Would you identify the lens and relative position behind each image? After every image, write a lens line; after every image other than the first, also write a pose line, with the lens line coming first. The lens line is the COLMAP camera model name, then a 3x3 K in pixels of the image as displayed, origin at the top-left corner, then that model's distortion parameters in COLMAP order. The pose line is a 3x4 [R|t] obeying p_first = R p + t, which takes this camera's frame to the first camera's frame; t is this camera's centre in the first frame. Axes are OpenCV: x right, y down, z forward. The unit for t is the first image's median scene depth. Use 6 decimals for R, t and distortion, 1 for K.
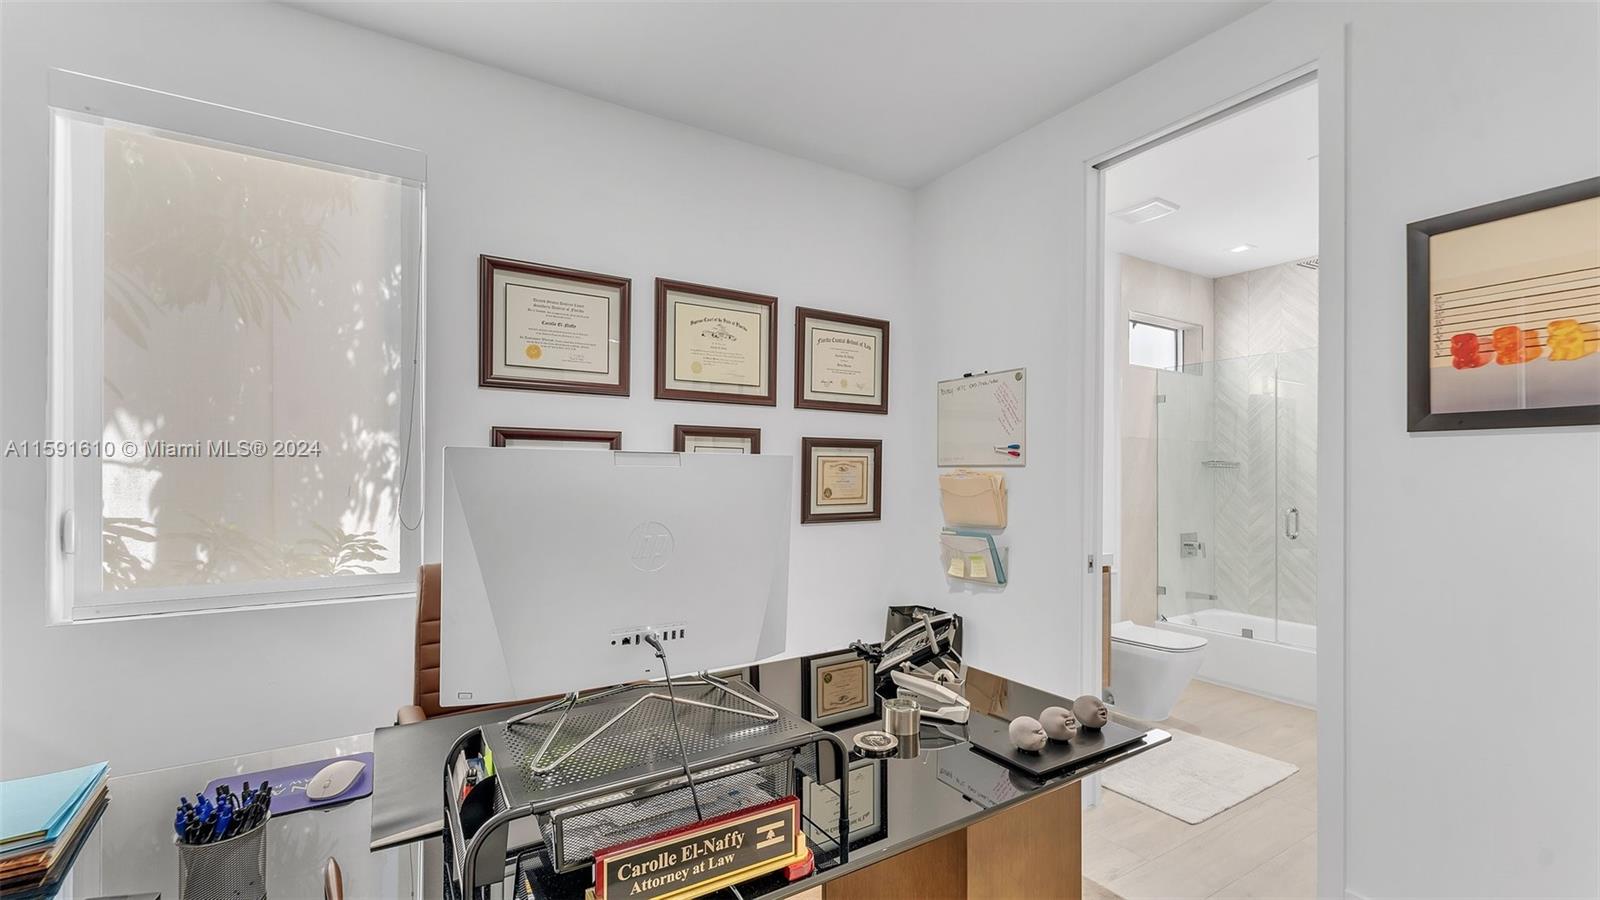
lens RADIAL K [[674.2, 0, 800.6], [0, 674.2, 461.5], [0, 0, 1]] dist [0.003102, -0.000040]
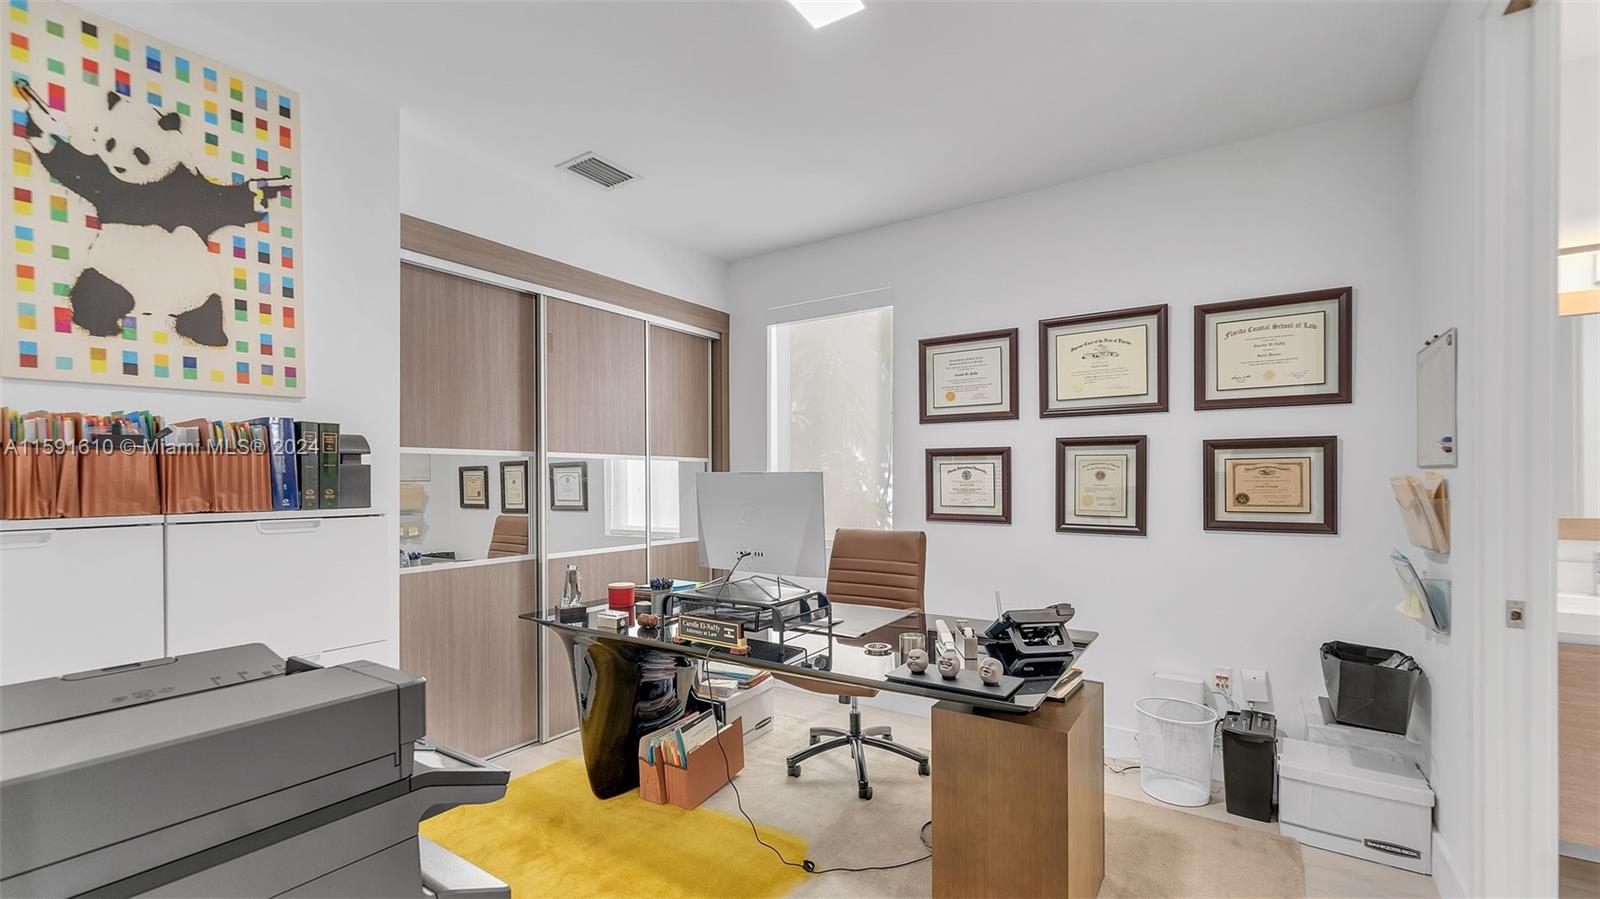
lens RADIAL K [[674.2, 0, 801.8], [0, 674.2, 467.0], [0, 0, 1]] dist [0.003102, -0.000040]
pose [[0.400687, -0.017359, -0.916051, 0.676535], [0.021233, 0.999728, -0.009657, -0.000350], [0.915969, -0.015581, 0.400946, 0.089242]]
